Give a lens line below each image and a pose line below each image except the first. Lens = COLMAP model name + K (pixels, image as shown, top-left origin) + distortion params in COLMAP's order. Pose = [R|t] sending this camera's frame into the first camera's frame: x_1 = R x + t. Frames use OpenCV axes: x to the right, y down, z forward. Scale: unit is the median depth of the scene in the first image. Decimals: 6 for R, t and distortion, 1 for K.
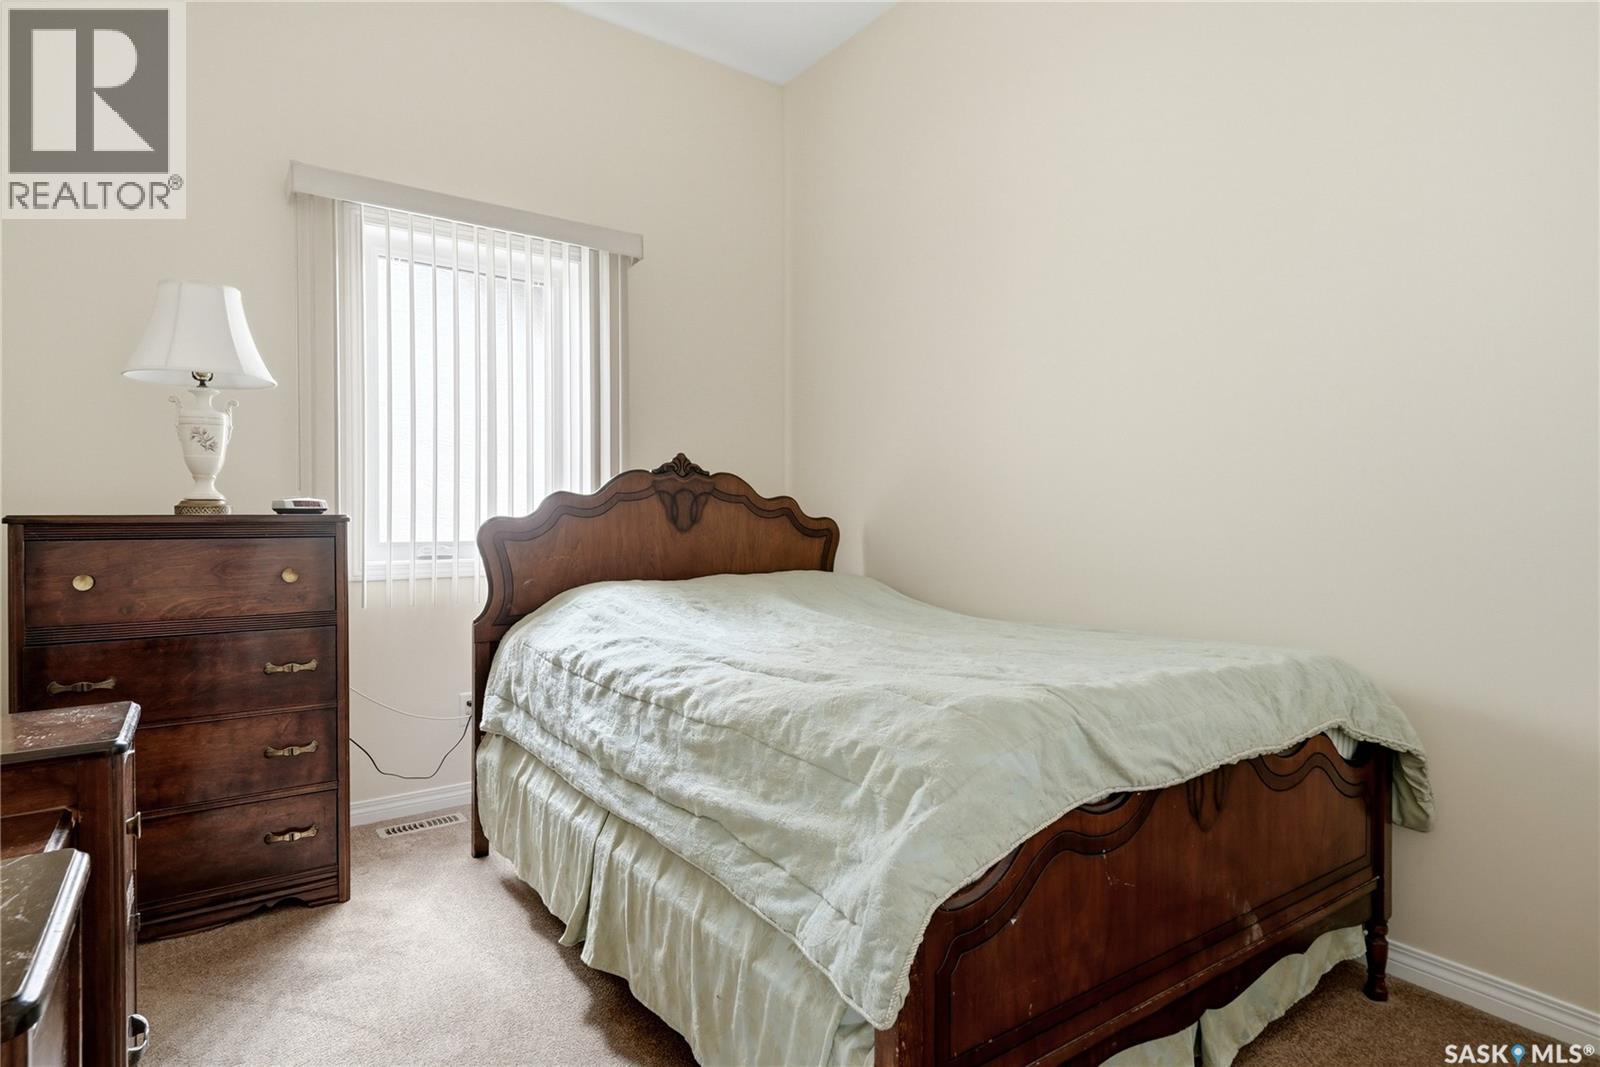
lens RADIAL K [[838.5, 0, 801.7], [0, 838.5, 538.3], [0, 0, 1]] dist [0.023301, 0.000050]
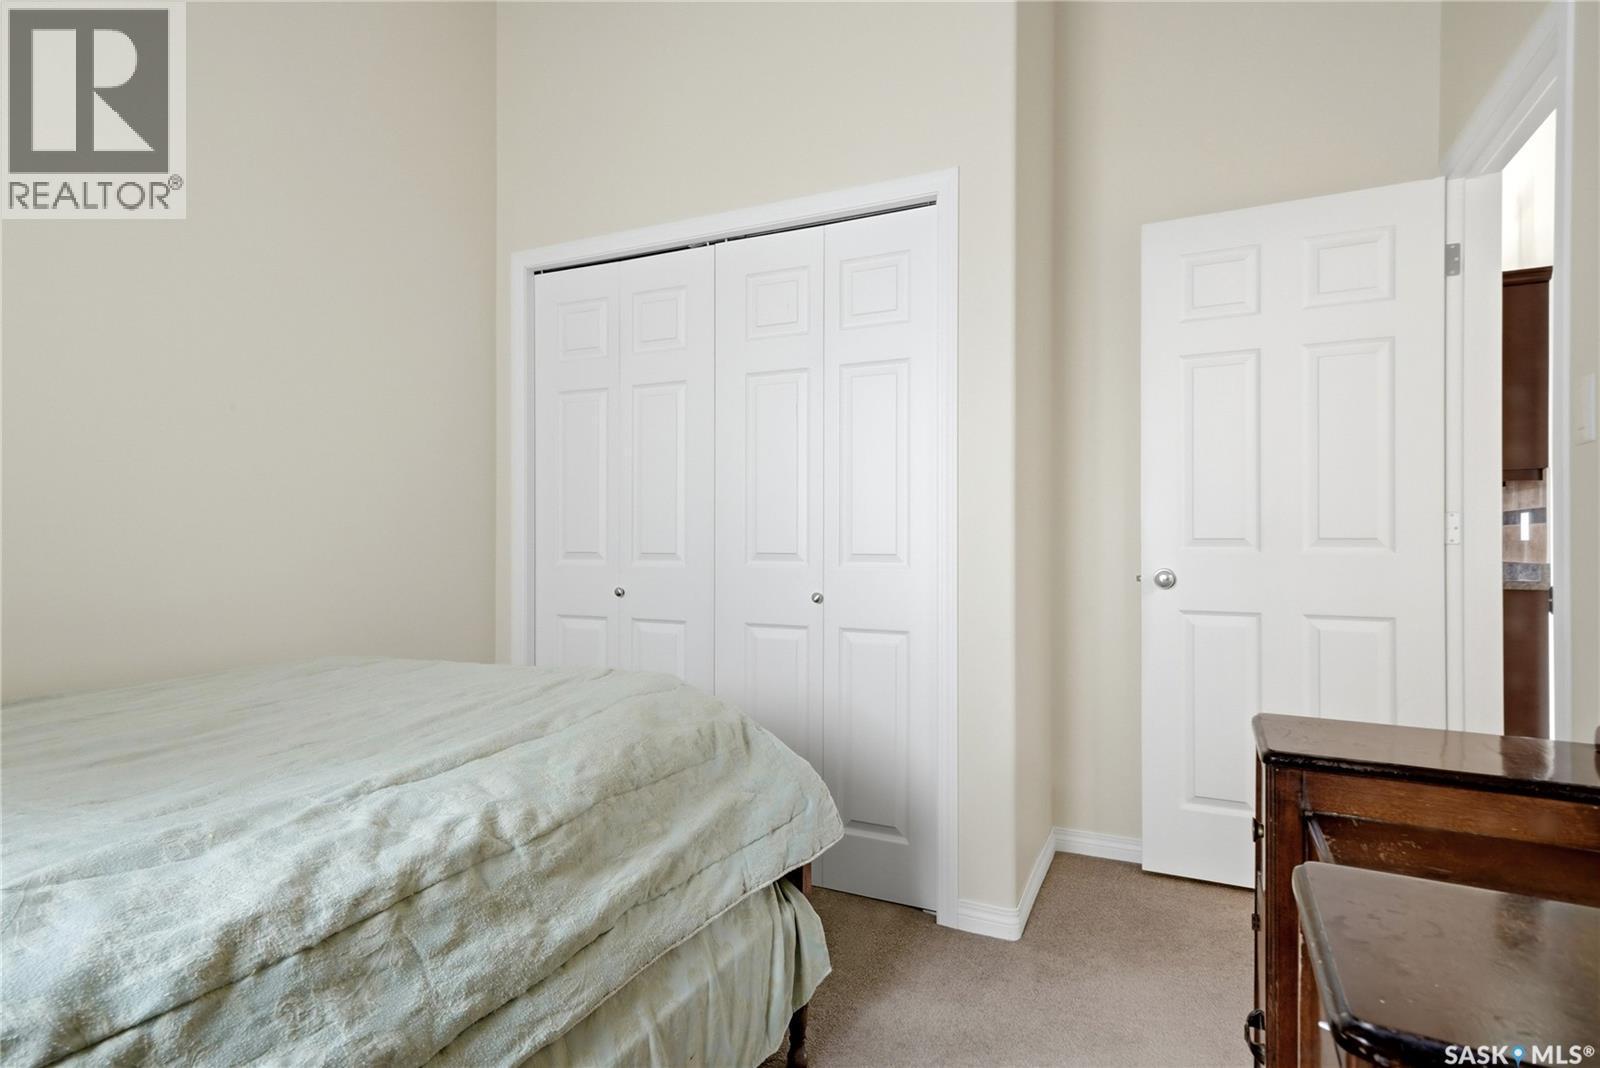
lens RADIAL K [[838.5, 0, 801.7], [0, 838.5, 538.8], [0, 0, 1]] dist [0.023301, 0.000050]
pose [[-0.484779, 0.000163, 0.874637, -0.877818], [0.013500, 0.999882, 0.007296, -0.027686], [-0.874533, 0.015345, -0.484724, 1.211056]]
